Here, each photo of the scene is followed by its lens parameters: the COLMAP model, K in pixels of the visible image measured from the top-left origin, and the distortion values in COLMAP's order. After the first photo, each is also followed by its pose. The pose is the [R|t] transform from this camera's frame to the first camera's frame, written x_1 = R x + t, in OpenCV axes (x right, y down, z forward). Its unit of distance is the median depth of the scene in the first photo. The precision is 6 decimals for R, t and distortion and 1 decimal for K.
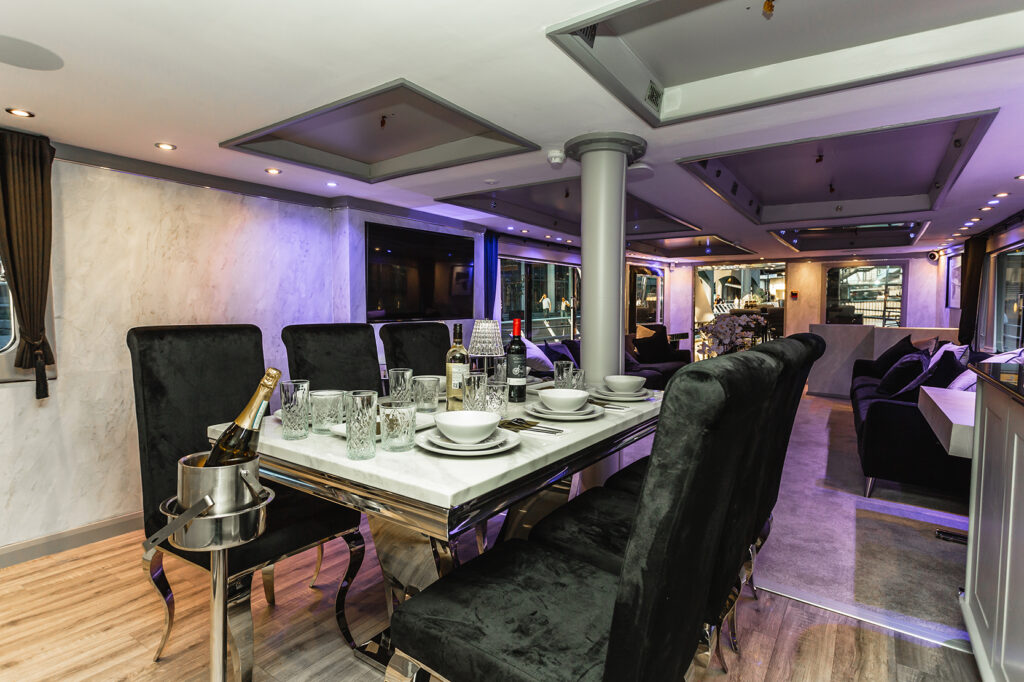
lens RADIAL K [[526.8, 0, 491.1], [0, 526.8, 340.8], [0, 0, 1]] dist [0.000917, -0.000128]
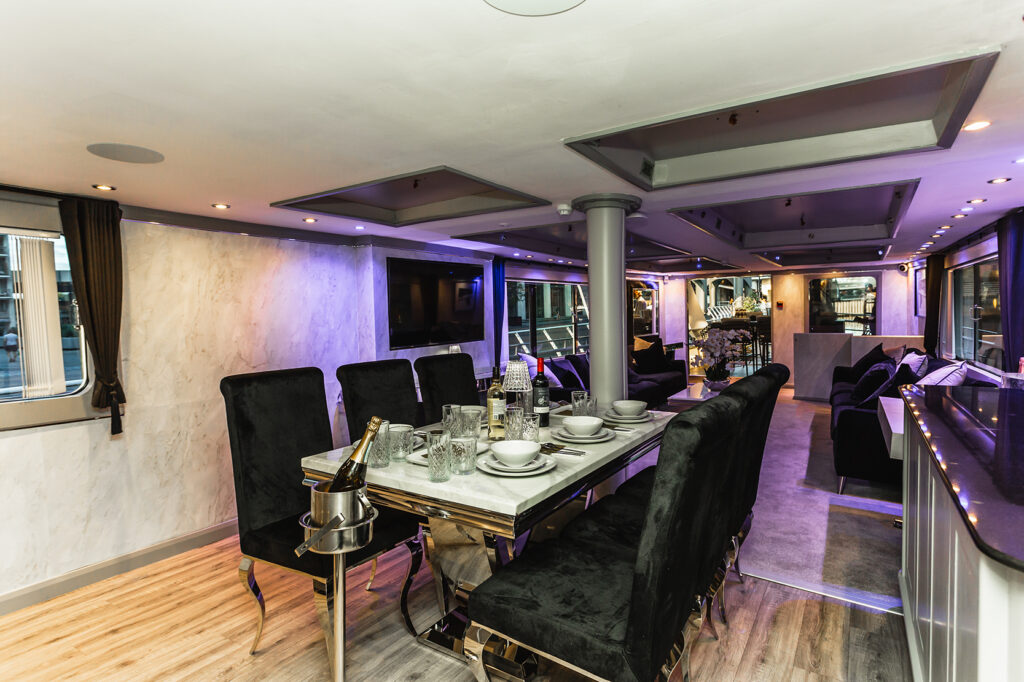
lens RADIAL K [[533.6, 0, 512.0], [0, 533.6, 341.0], [0, 0, 1]] dist [0.001516, 0.000386]
pose [[0.998621, -0.024000, 0.046697, -0.057873], [0.024553, 0.999635, -0.011297, -0.054387], [-0.046409, 0.012428, 0.998845, -0.176678]]
